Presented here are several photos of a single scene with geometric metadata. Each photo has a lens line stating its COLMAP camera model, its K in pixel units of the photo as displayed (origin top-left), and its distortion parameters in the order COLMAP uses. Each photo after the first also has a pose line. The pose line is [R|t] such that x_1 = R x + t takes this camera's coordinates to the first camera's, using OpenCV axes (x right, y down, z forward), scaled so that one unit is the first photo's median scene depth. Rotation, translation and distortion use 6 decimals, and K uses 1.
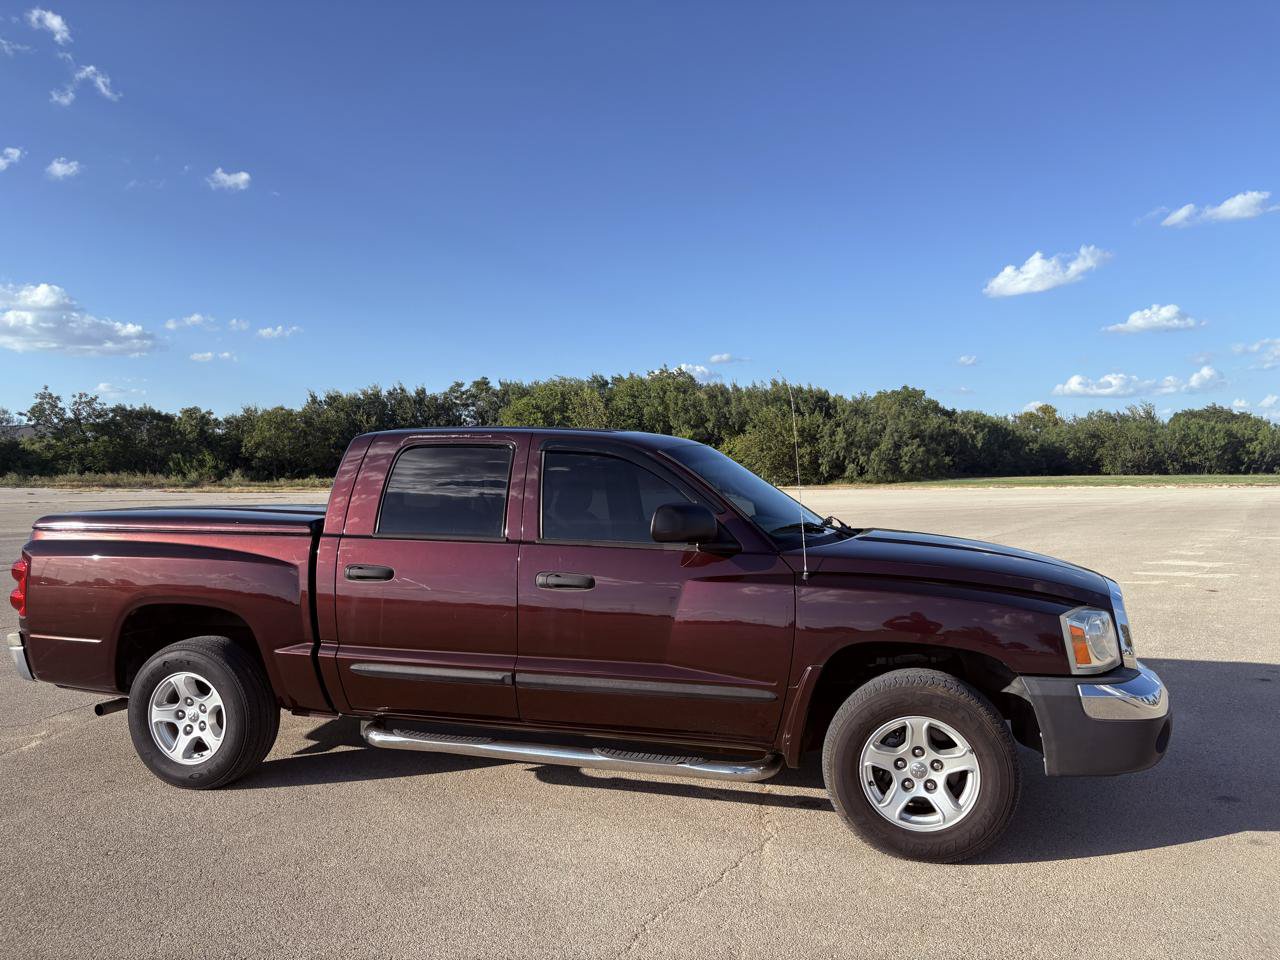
lens RADIAL K [[993.9, 0, 635.8], [0, 993.9, 481.5], [0, 0, 1]] dist [0.034332, -0.033985]
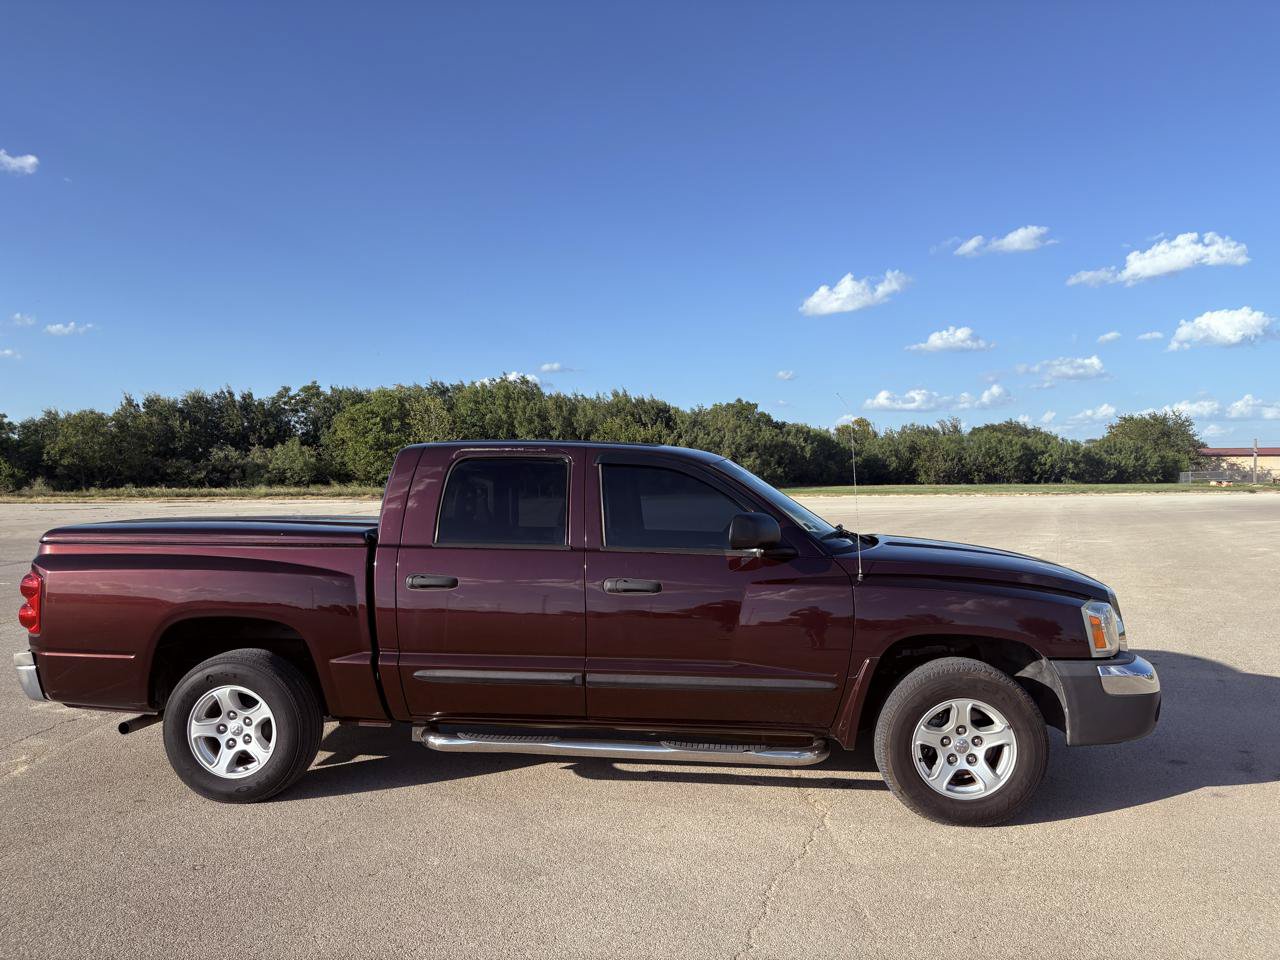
lens RADIAL K [[993.9, 0, 640.4], [0, 993.9, 473.1], [0, 0, 1]] dist [0.034332, -0.033985]
pose [[0.984831, 0.002169, 0.173502, -0.227371], [0.000864, 0.999848, -0.017406, -0.002500], [-0.173513, 0.017292, 0.984680, -0.053157]]
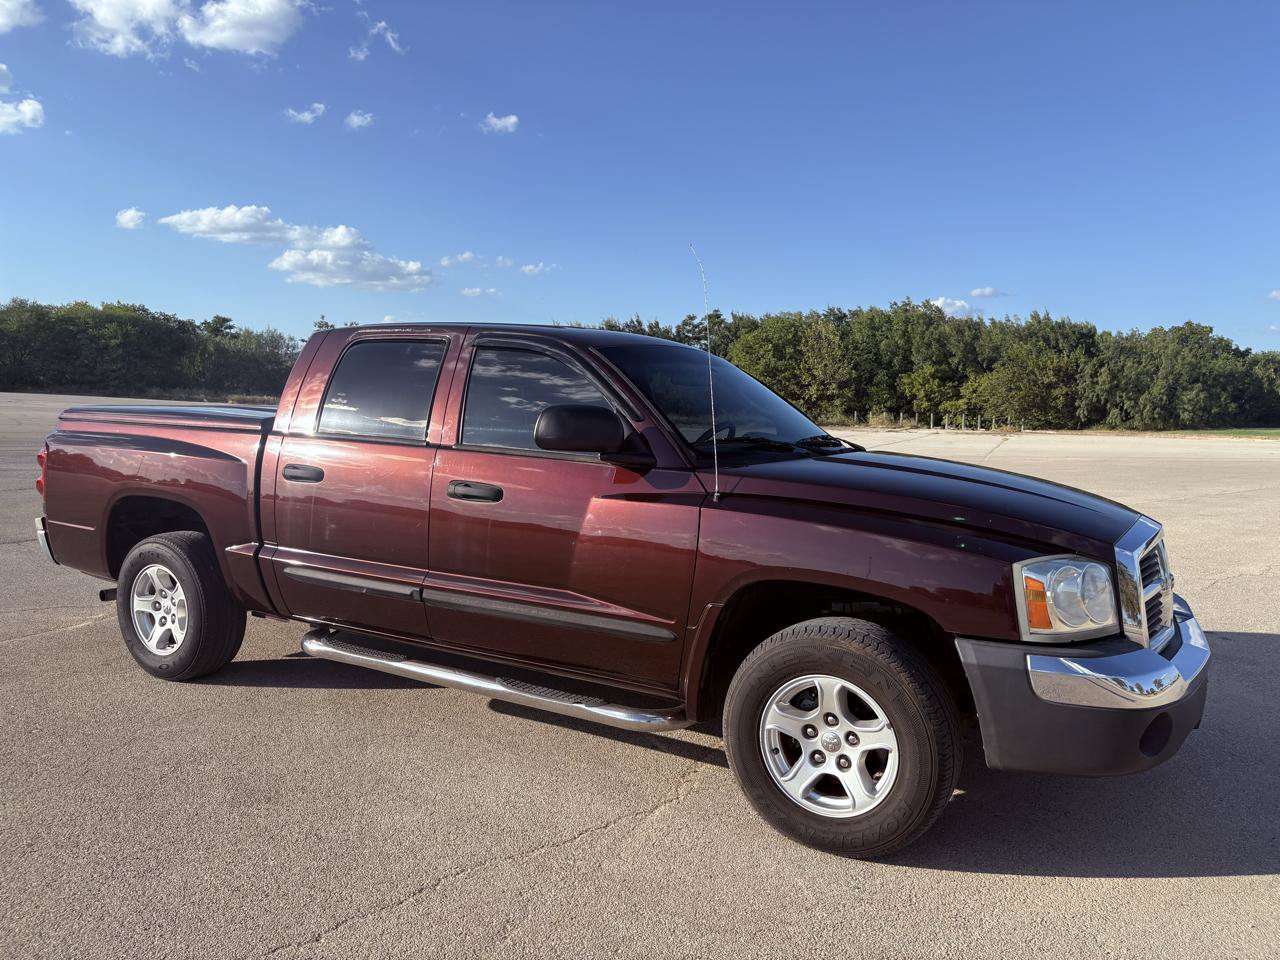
lens RADIAL K [[993.9, 0, 620.4], [0, 993.9, 460.8], [0, 0, 1]] dist [0.034332, -0.033985]
pose [[0.966656, 0.043134, -0.252419, 0.257673], [-0.032006, 0.998333, 0.048029, 0.022968], [0.254070, -0.038348, 0.966425, 0.149276]]
